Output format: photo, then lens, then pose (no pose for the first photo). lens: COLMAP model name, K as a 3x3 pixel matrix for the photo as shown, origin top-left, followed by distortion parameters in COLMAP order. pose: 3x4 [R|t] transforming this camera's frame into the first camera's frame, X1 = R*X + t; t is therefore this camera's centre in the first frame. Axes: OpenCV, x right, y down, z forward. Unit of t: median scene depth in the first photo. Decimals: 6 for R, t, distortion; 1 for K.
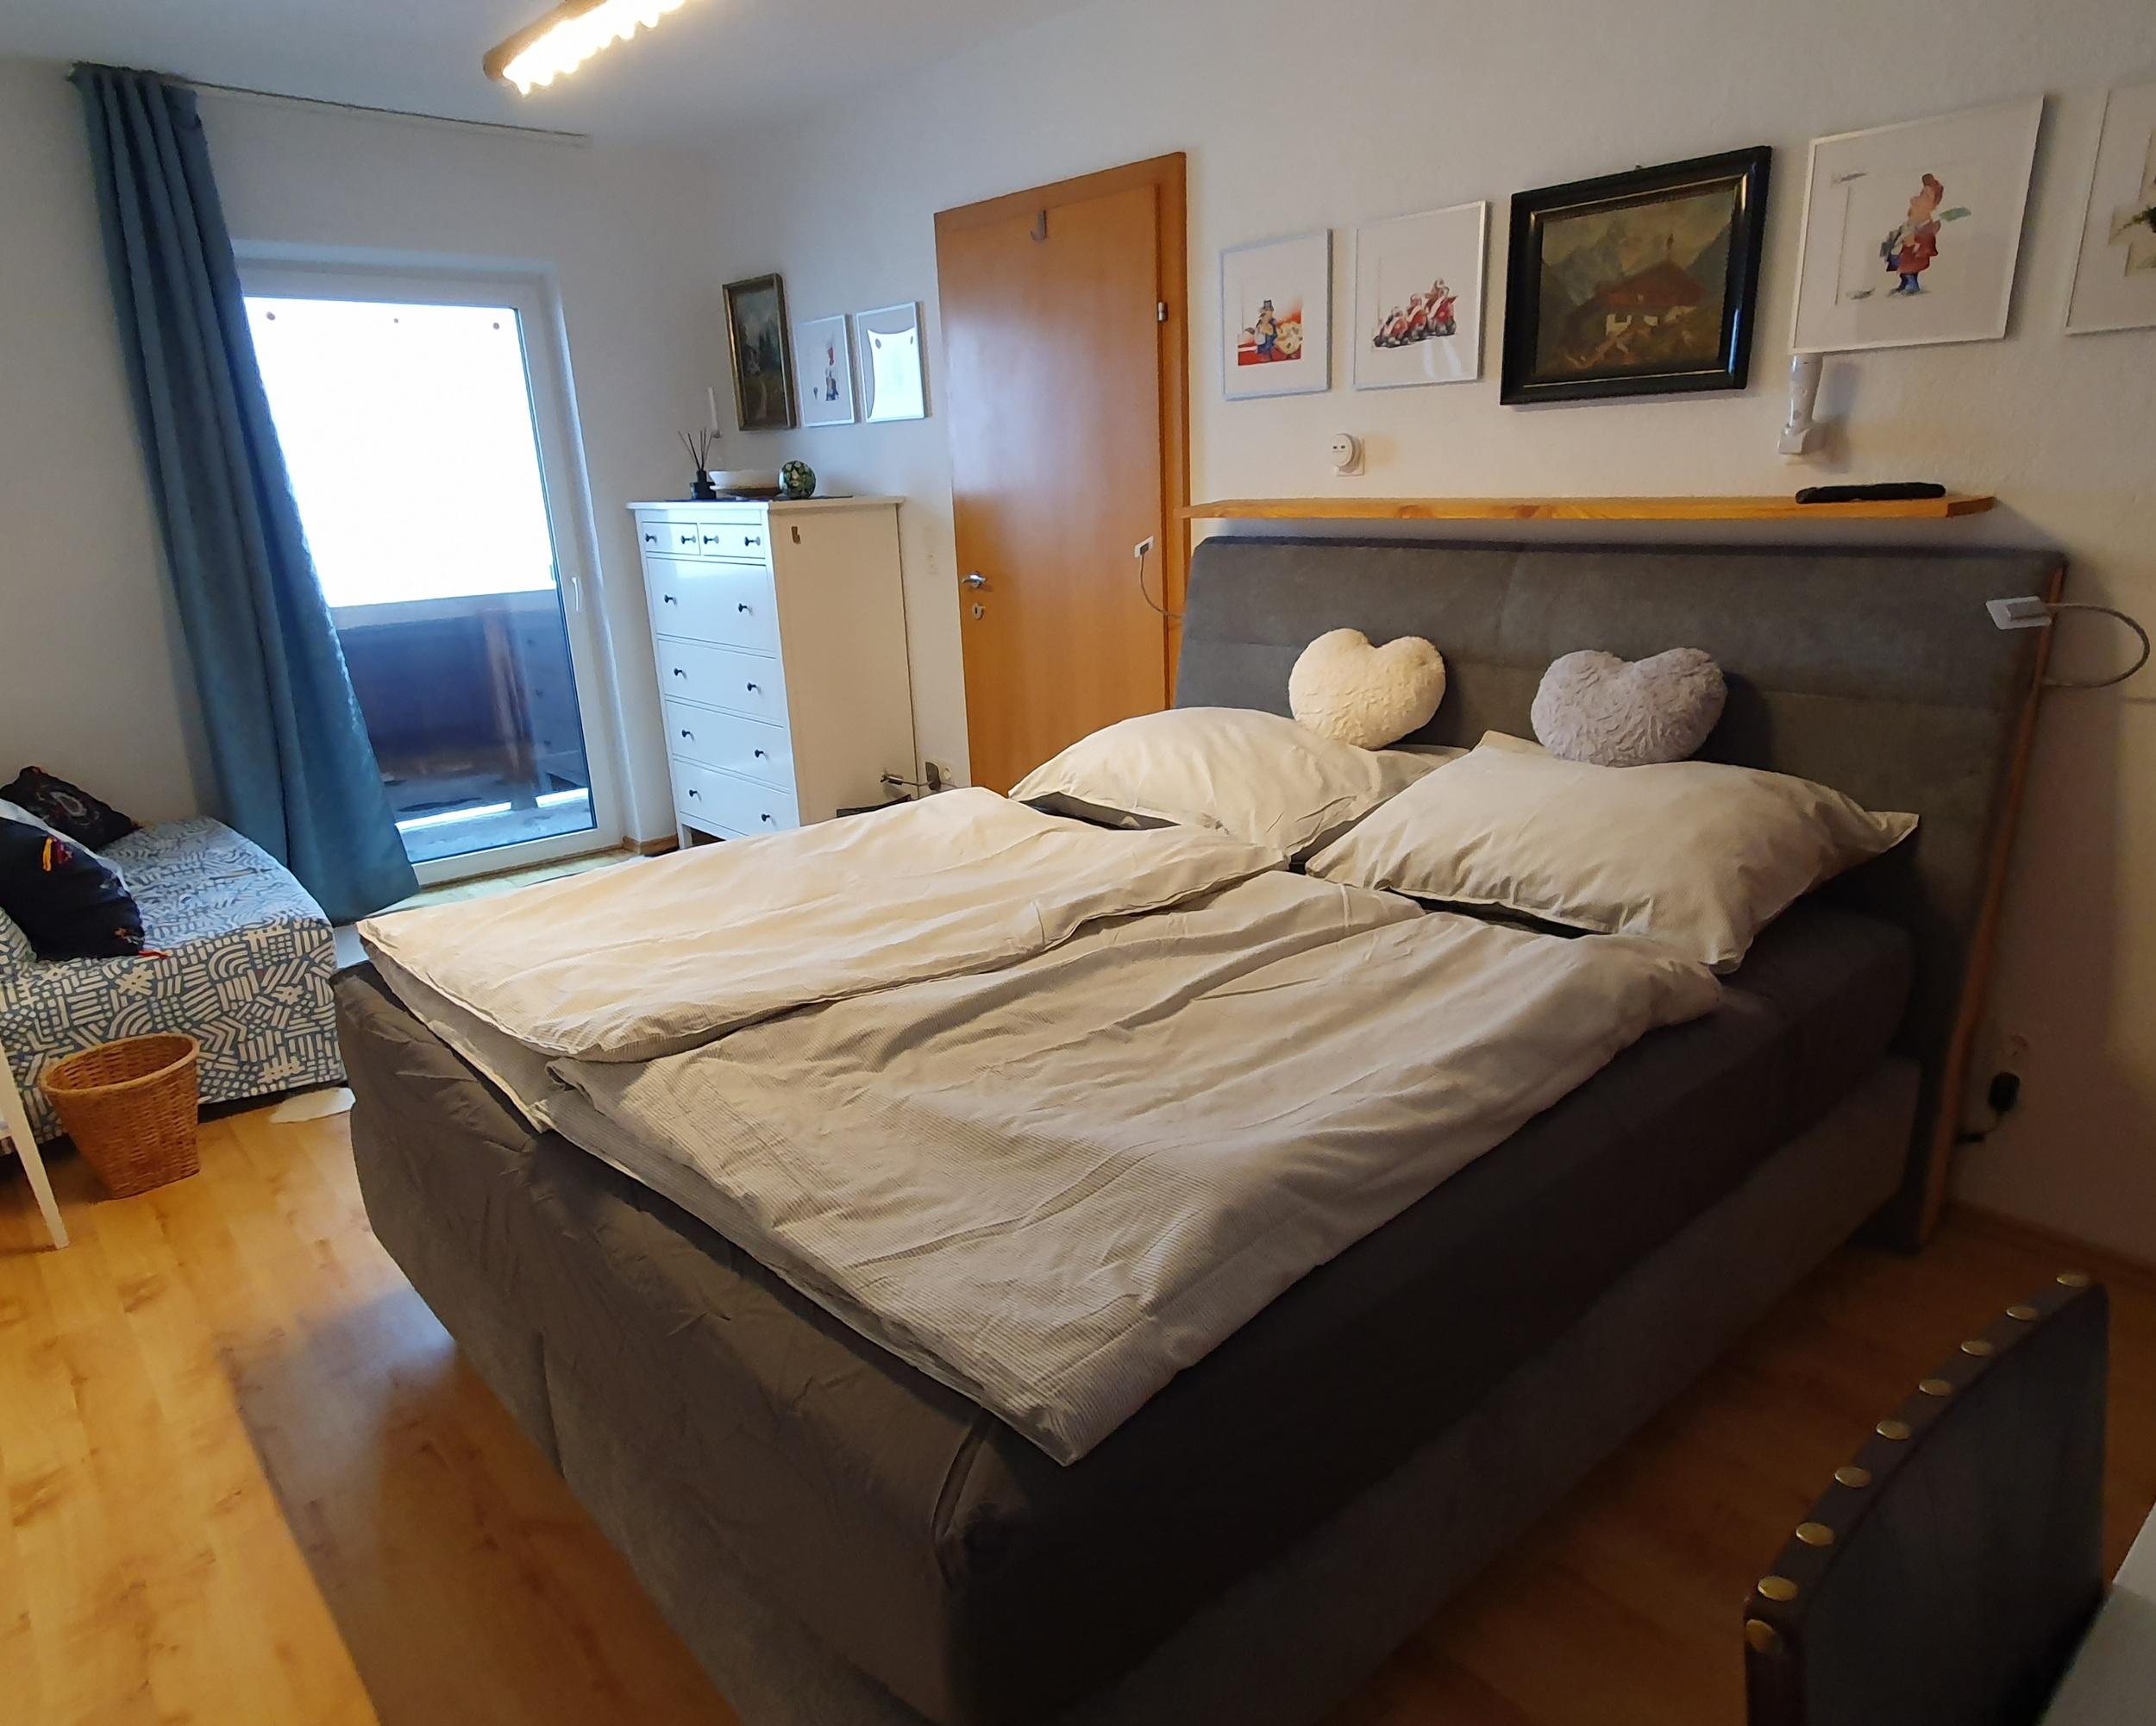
lens RADIAL K [[1355.4, 0, 1078.3], [0, 1355.4, 875.6], [0, 0, 1]] dist [0.006761, -0.001799]
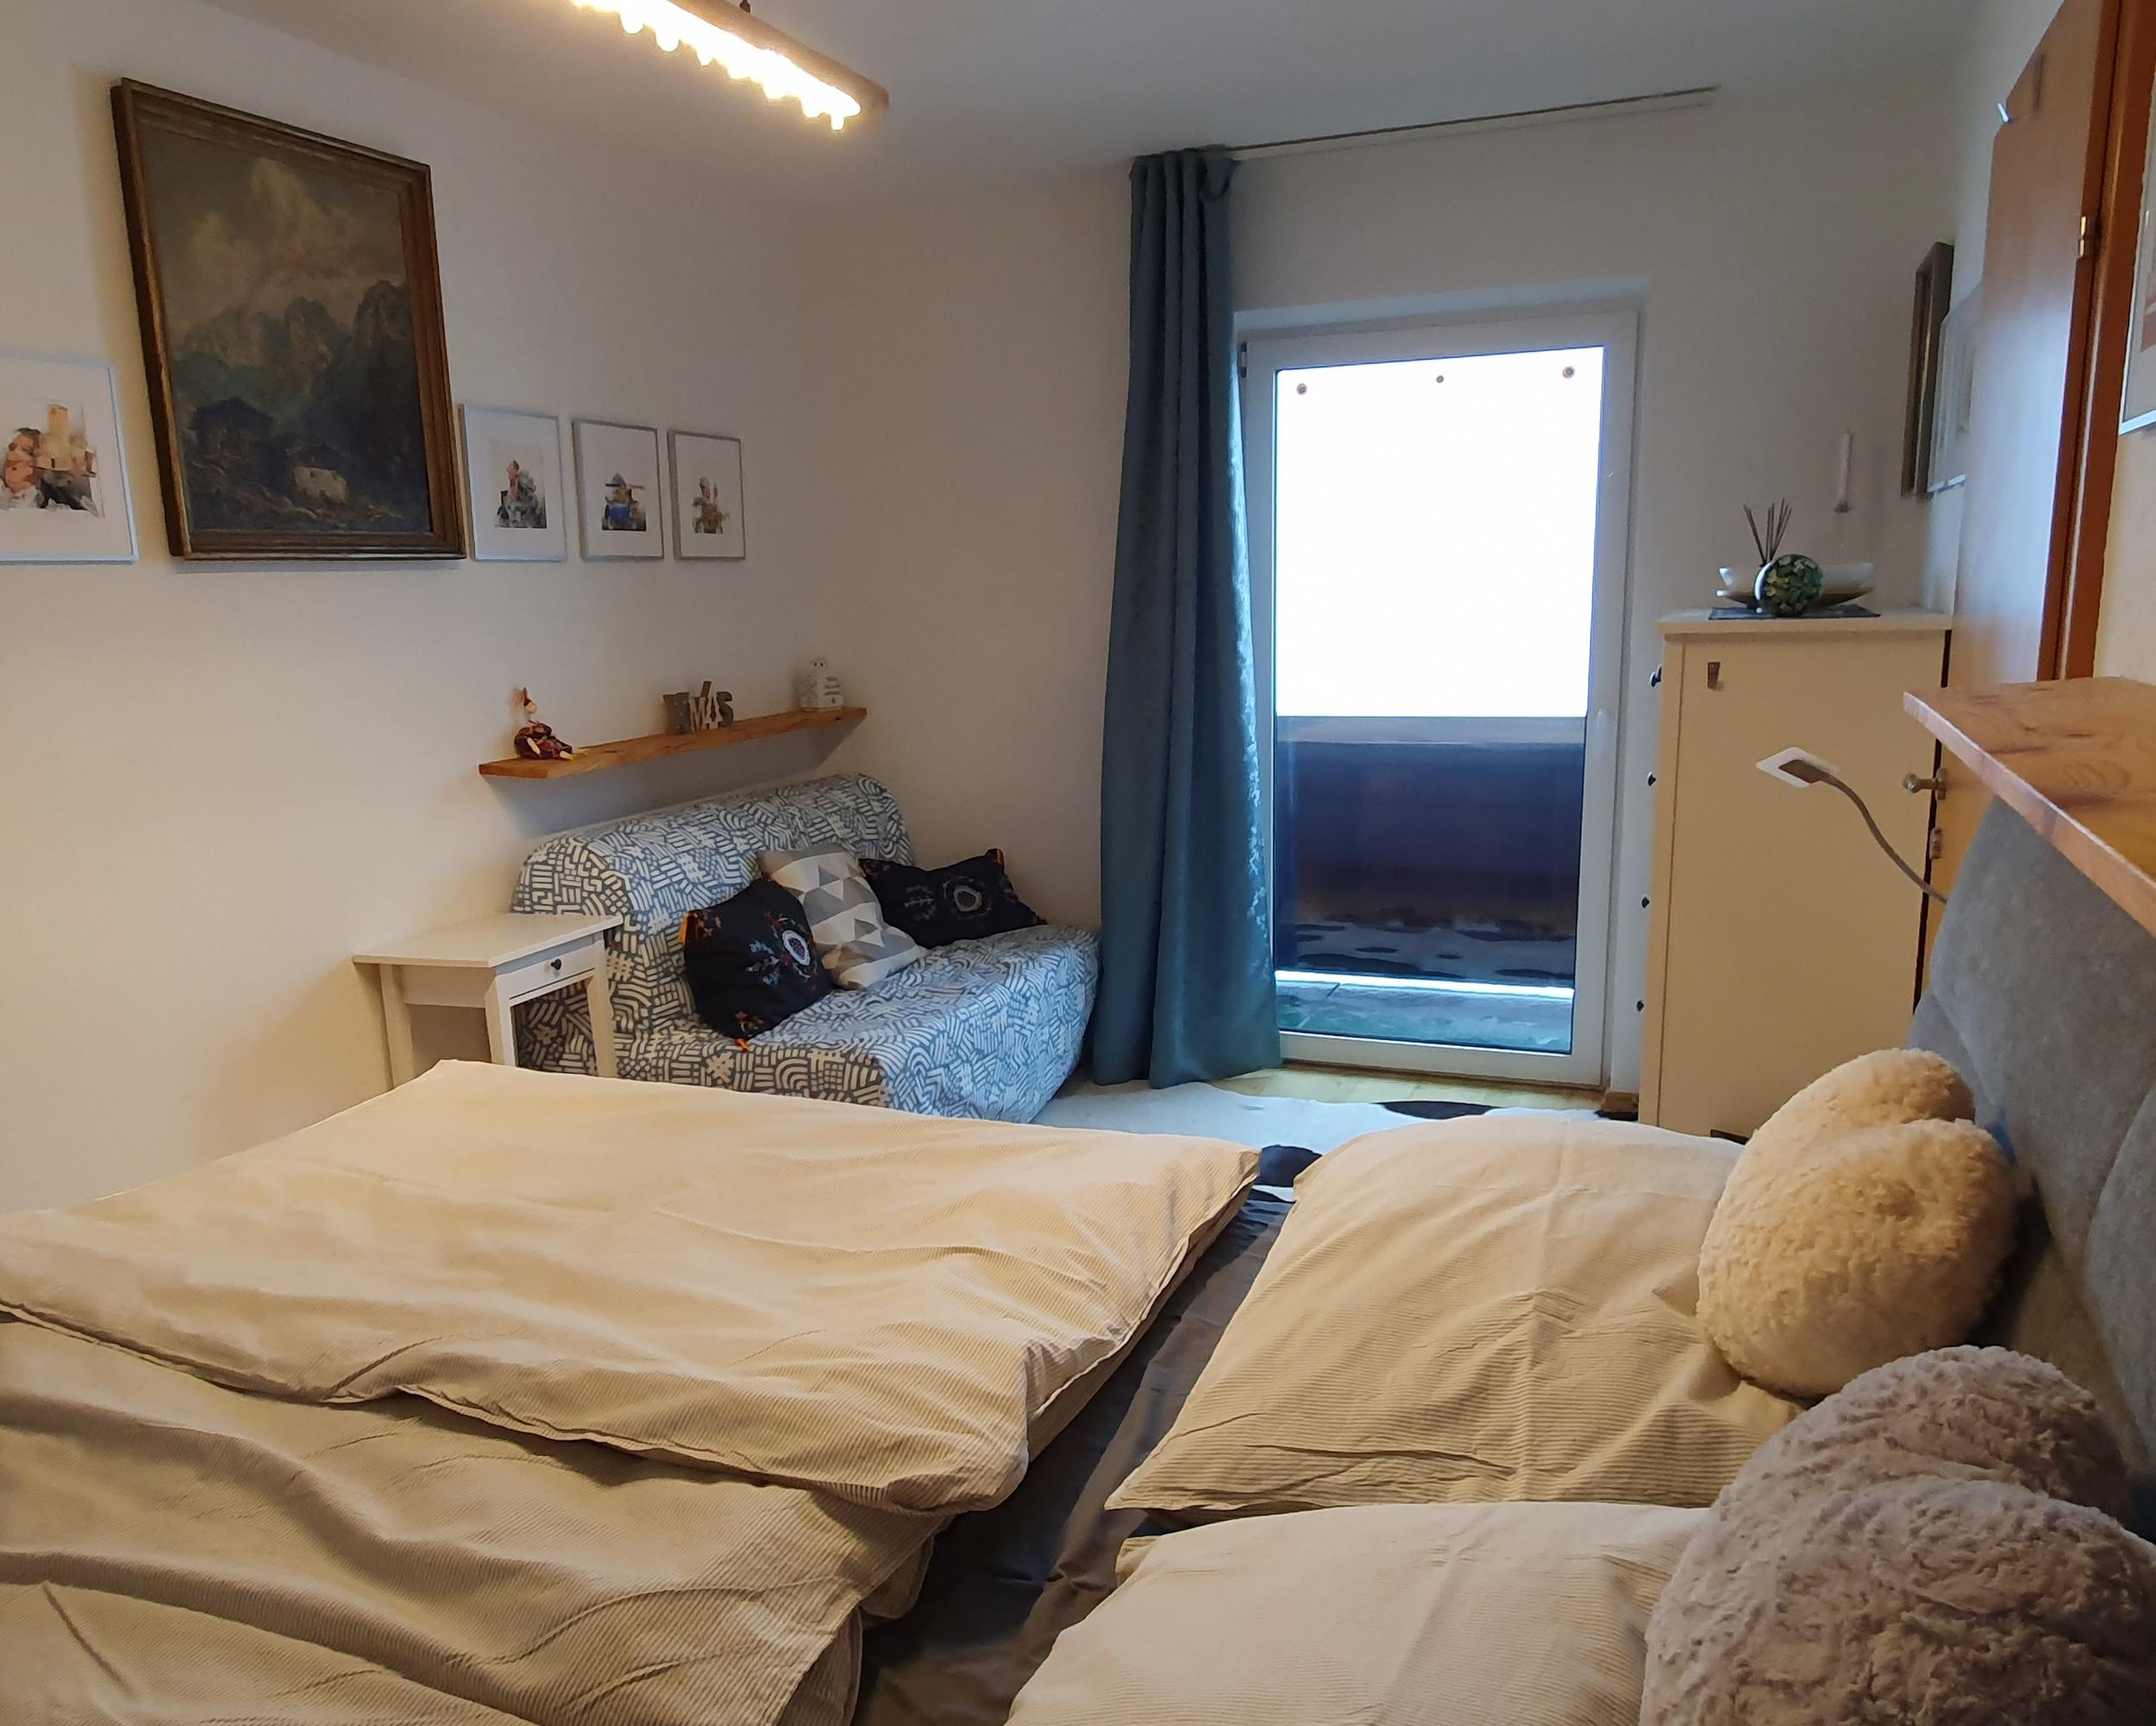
lens RADIAL K [[1697.2, 0, 1073.2], [0, 1697.2, 882.5], [0, 0, 1]] dist [-0.007193, 0.005778]
pose [[0.446345, 0.178783, -0.876820, 0.489001], [-0.249266, 0.965898, 0.070057, -0.200402], [0.859444, 0.187291, 0.475688, 0.574651]]
